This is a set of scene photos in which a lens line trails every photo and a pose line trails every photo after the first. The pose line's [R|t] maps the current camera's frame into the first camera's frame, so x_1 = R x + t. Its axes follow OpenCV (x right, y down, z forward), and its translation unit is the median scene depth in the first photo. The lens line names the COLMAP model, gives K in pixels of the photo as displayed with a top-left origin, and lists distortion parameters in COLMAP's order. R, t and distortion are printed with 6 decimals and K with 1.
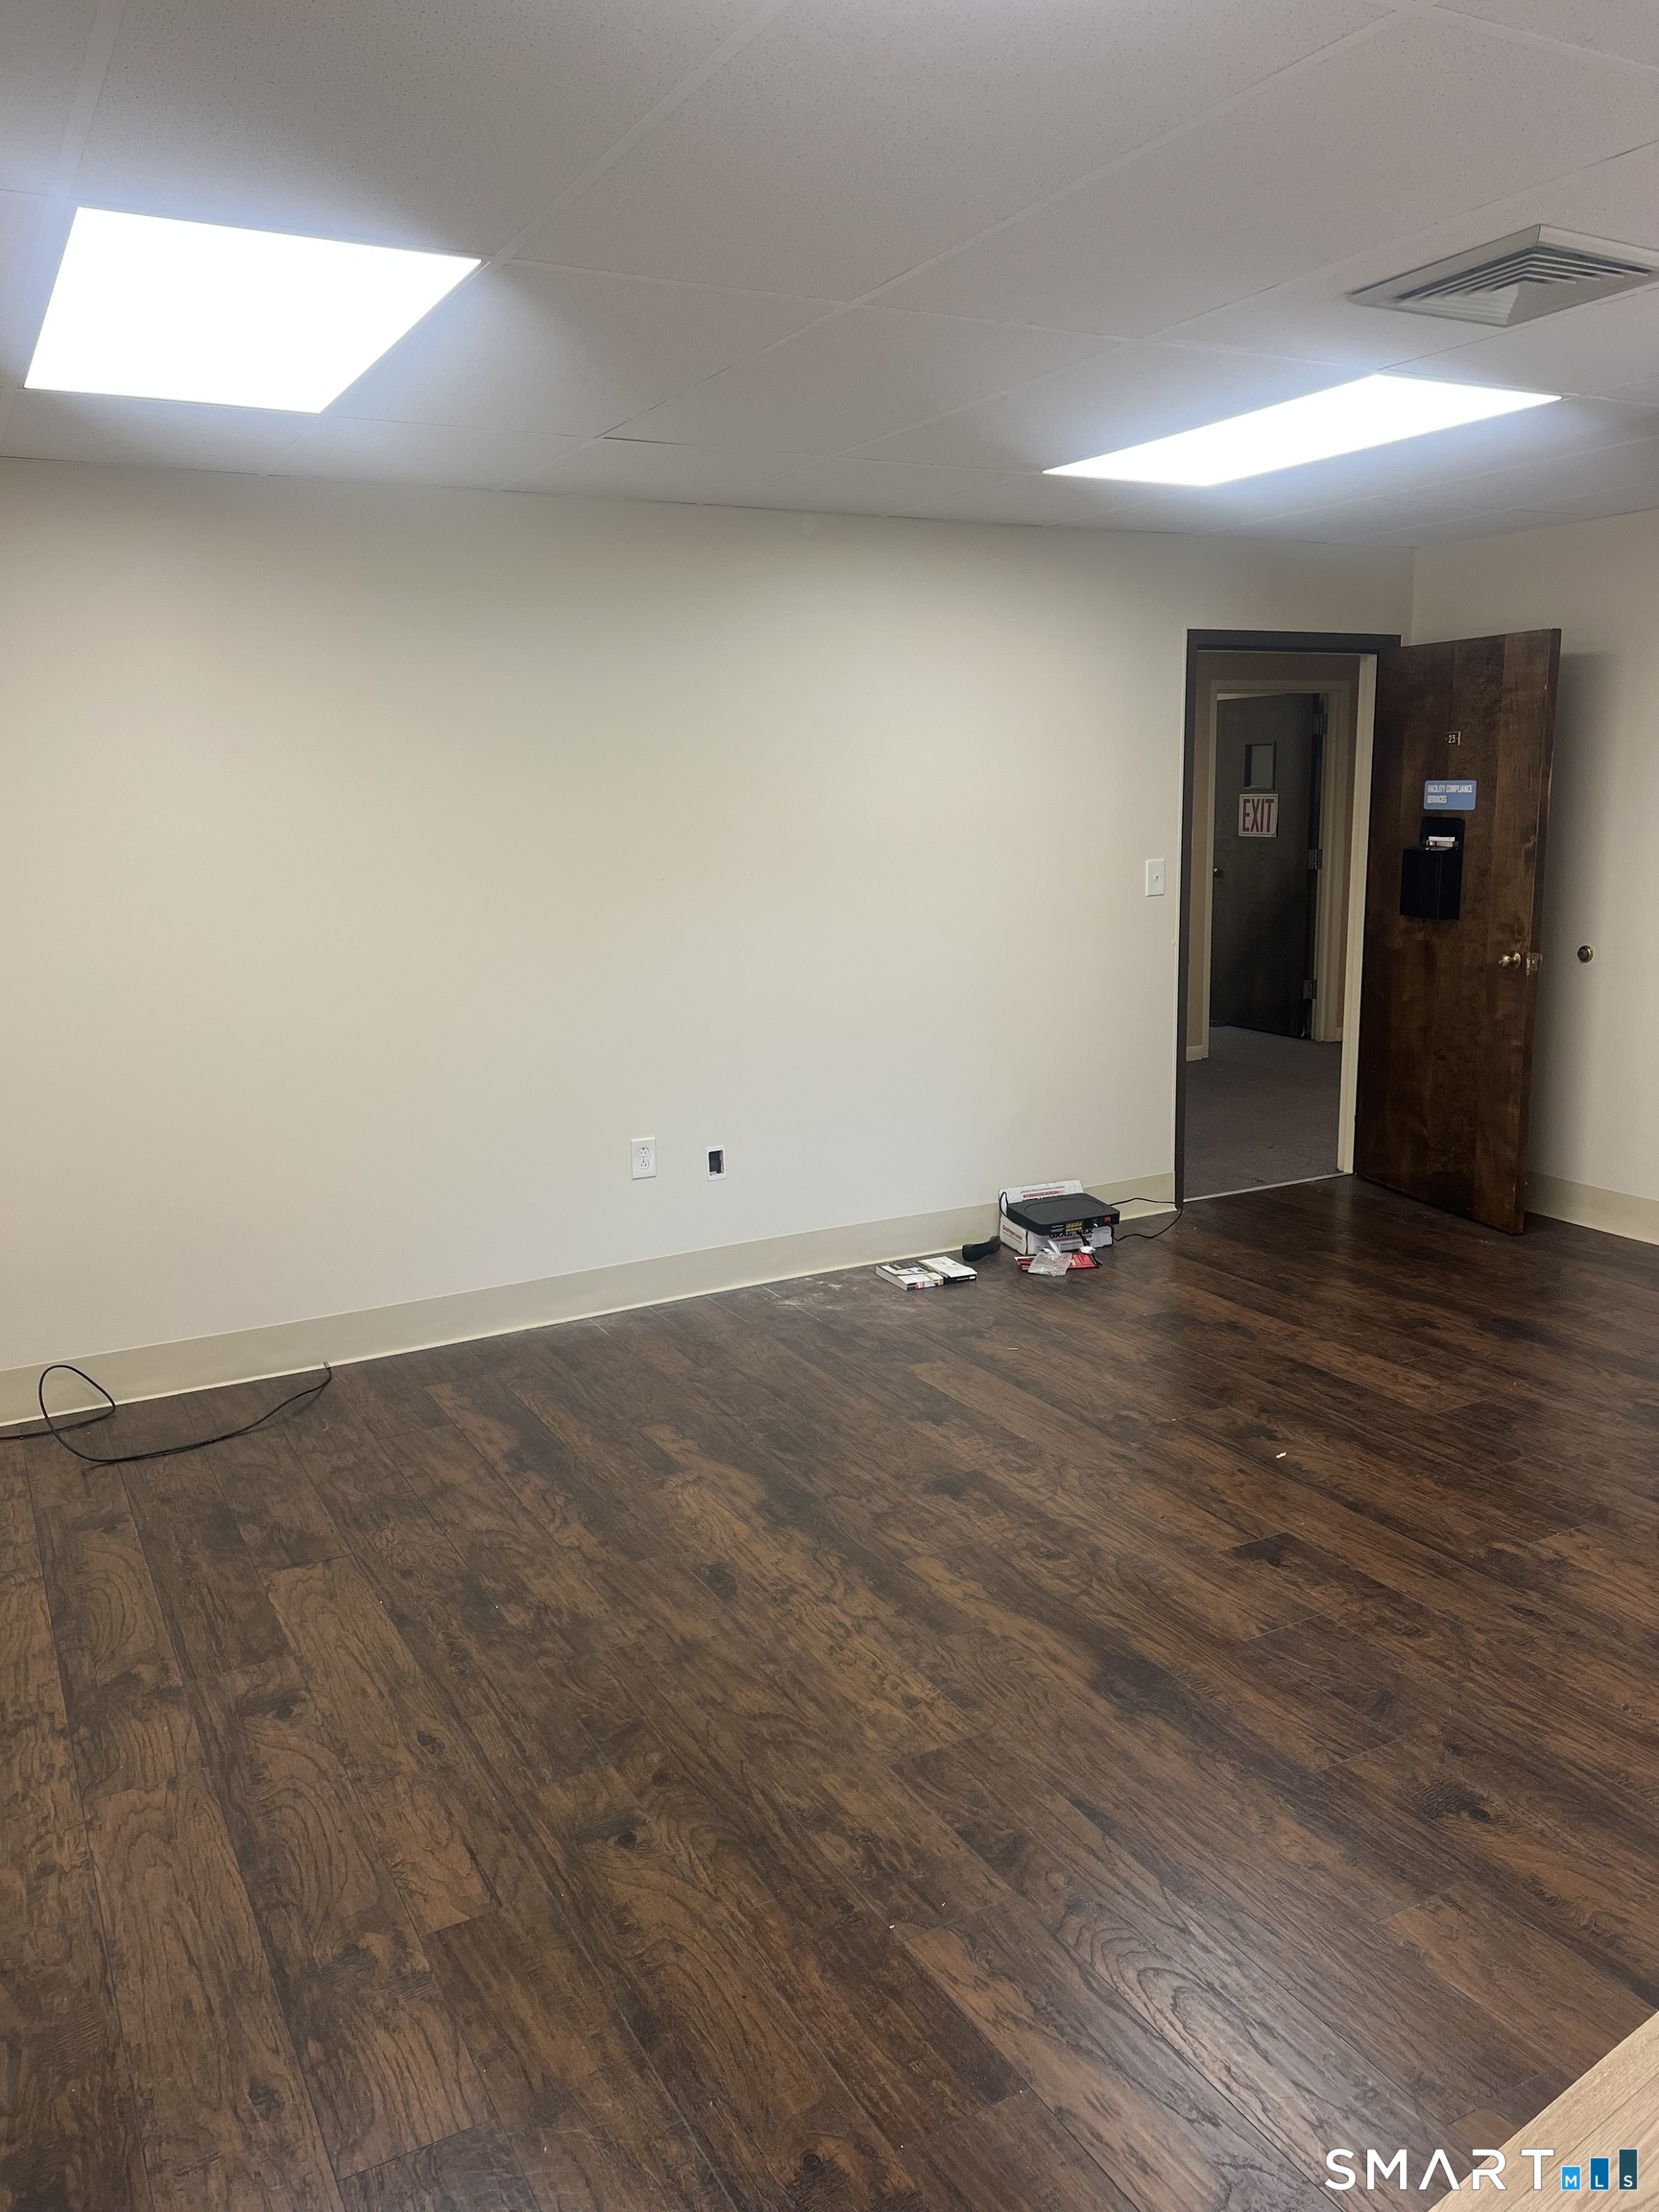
lens RADIAL K [[1675.6, 0, 829.5], [0, 1675.6, 1106.0], [0, 0, 1]] dist [-0.000410, -0.002106]
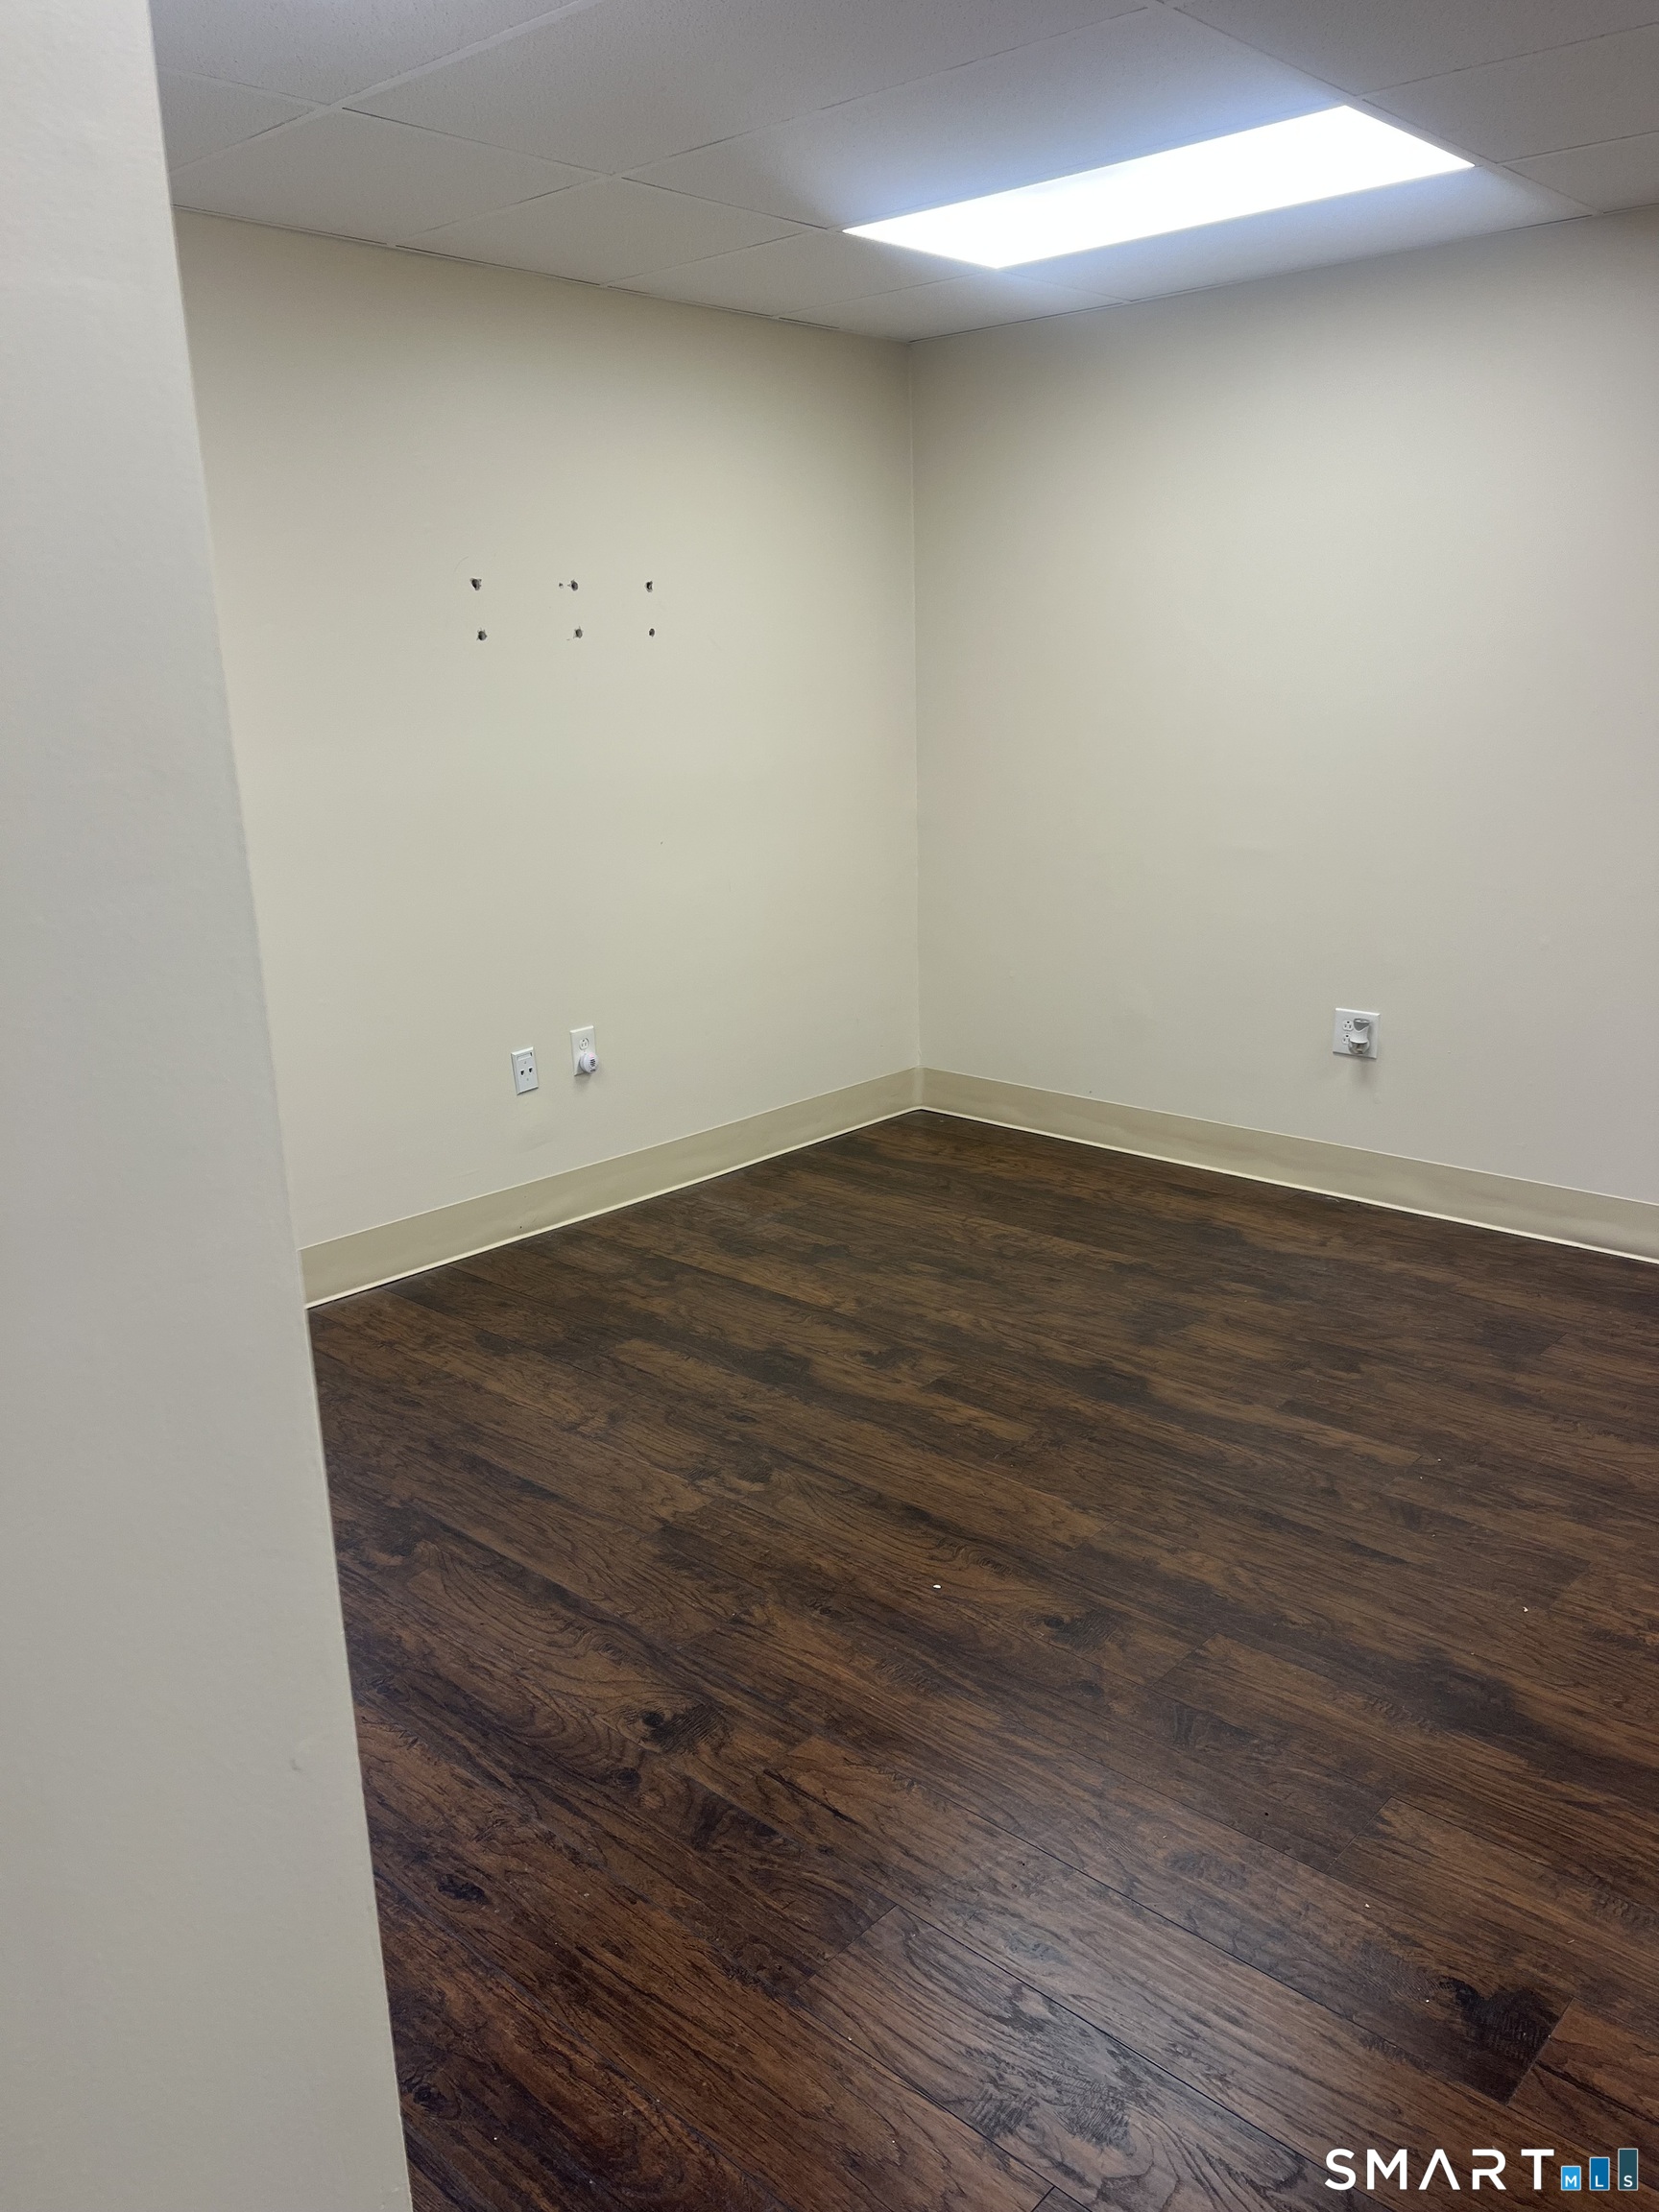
lens RADIAL K [[1675.6, 0, 829.5], [0, 1675.6, 1106.0], [0, 0, 1]] dist [-0.000410, -0.002106]
pose [[-0.944018, 0.135469, -0.300797, 0.778528], [-0.009710, 0.899992, 0.435799, -0.307931], [0.329752, 0.414323, -0.848293, 1.682474]]
